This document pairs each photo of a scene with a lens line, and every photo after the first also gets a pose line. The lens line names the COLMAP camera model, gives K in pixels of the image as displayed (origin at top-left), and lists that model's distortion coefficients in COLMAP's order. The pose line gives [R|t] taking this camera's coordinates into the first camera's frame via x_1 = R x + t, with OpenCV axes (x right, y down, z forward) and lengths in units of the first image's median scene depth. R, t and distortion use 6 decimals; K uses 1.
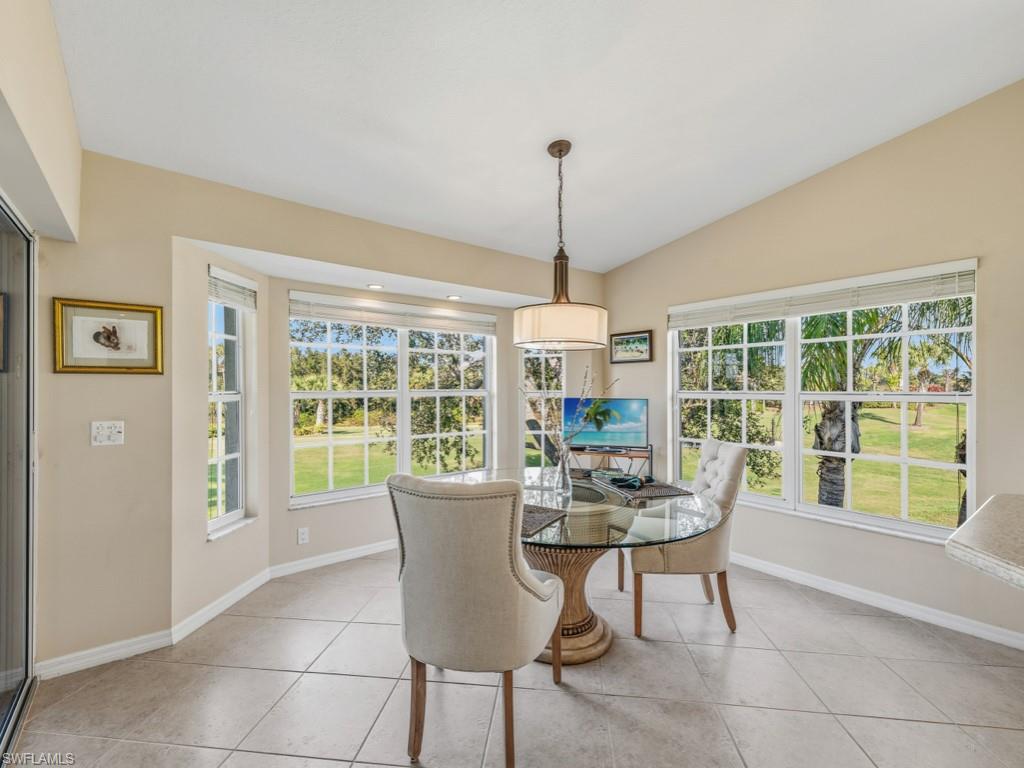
lens RADIAL K [[447.5, 0, 510.0], [0, 447.5, 385.6], [0, 0, 1]] dist [0.000825, -0.000594]
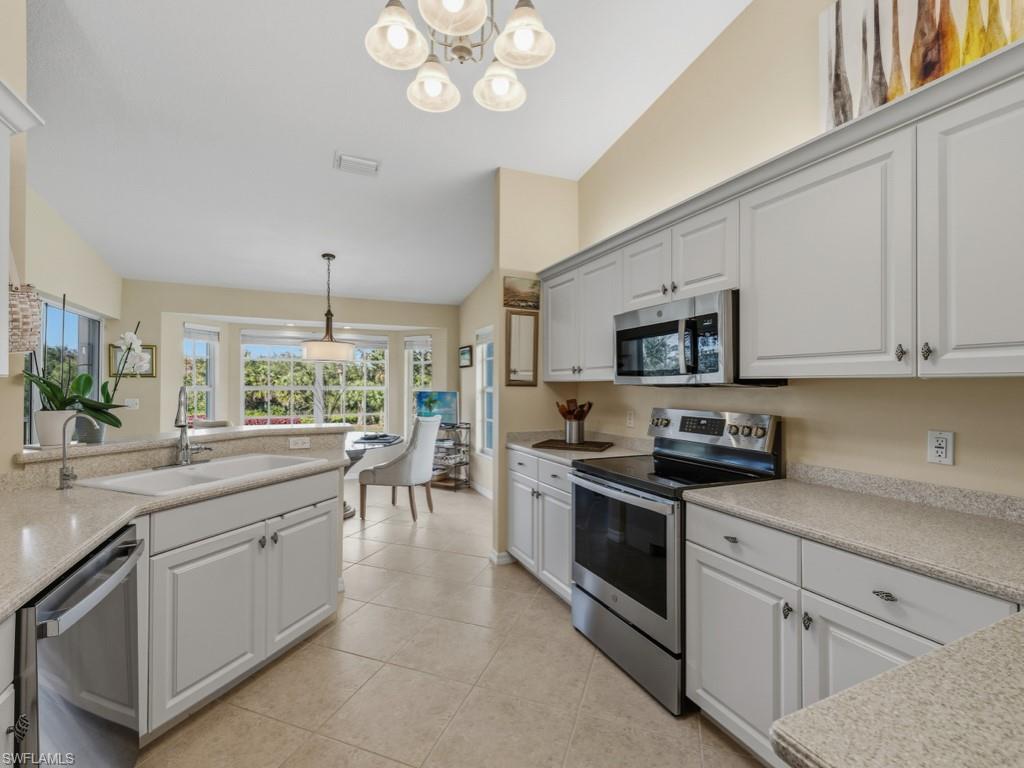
lens RADIAL K [[447.5, 0, 510.0], [0, 447.5, 385.6], [0, 0, 1]] dist [0.000825, -0.000594]
pose [[0.973420, -0.000726, -0.229026, 1.289733], [0.000818, 1.000000, 0.000305, 0.013849], [0.229025, -0.000484, 0.973420, -0.661403]]
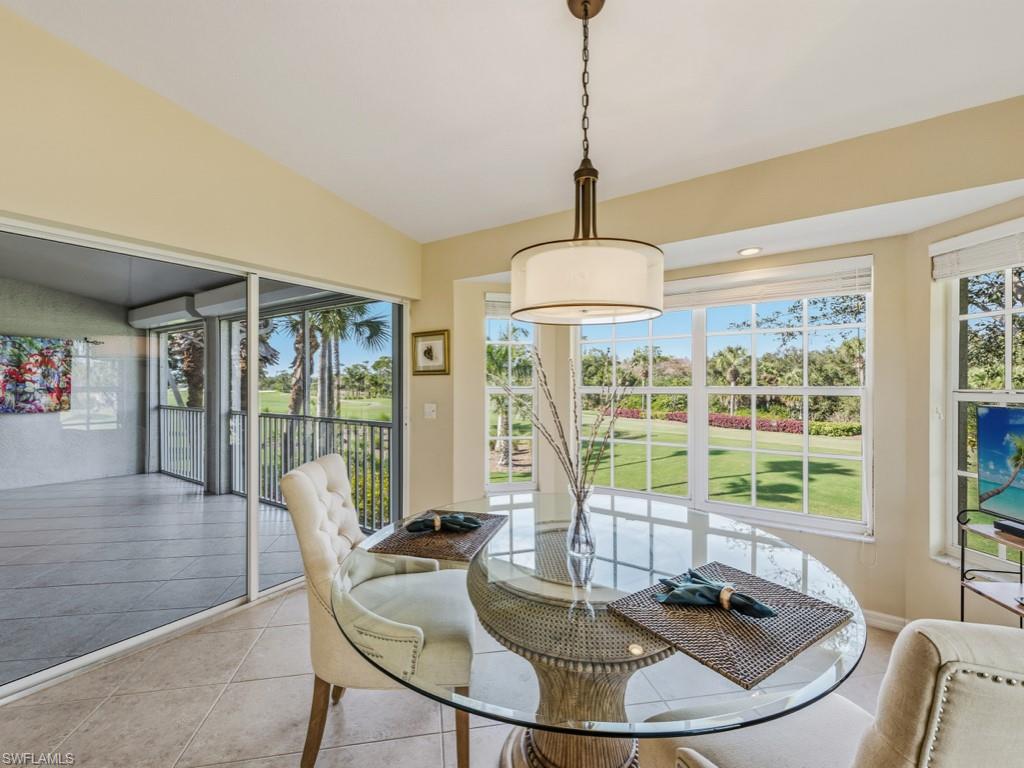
lens RADIAL K [[447.5, 0, 510.0], [0, 447.5, 385.6], [0, 0, 1]] dist [0.000825, -0.000594]
pose [[0.297511, 0.001854, -0.954716, 0.679508], [0.002342, 0.999994, 0.002672, 0.007773], [0.954715, -0.003031, 0.297505, 0.712941]]
